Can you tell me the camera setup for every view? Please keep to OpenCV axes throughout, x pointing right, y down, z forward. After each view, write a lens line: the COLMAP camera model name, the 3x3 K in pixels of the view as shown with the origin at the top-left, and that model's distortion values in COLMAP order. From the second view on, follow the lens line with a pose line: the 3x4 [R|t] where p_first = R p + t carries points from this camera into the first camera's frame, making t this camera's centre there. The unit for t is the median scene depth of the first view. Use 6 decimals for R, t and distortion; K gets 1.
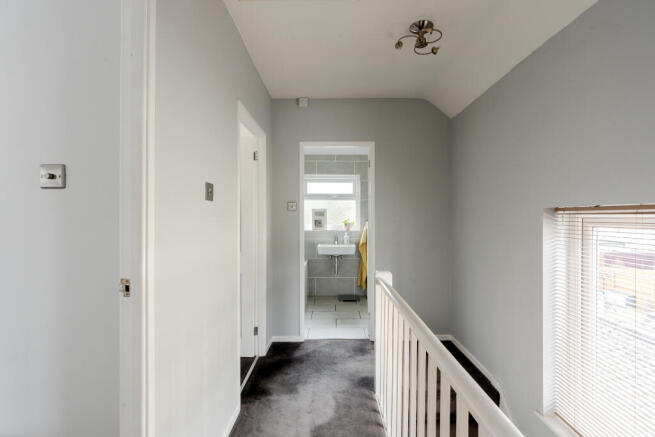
lens RADIAL K [[313.4, 0, 327.5], [0, 313.4, 218.5], [0, 0, 1]] dist [-0.001243, 0.000021]
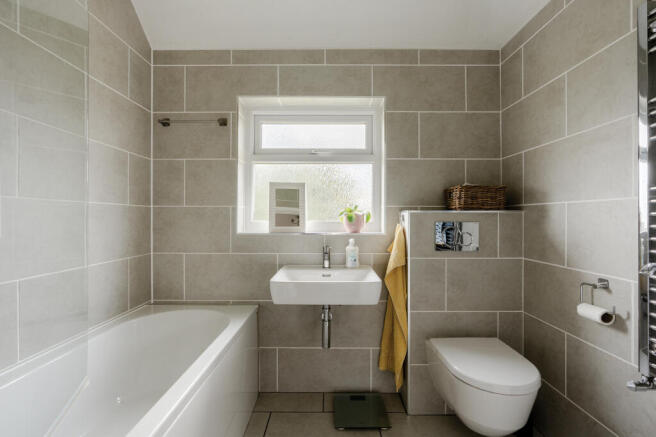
lens RADIAL K [[301.7, 0, 328.0], [0, 301.7, 218.5], [0, 0, 1]] dist [-0.000218, -0.000107]
pose [[0.999931, -0.001961, 0.011567, 0.024704], [0.001825, 0.999930, 0.011732, 0.013487], [-0.011589, -0.011710, 0.999864, 0.608518]]
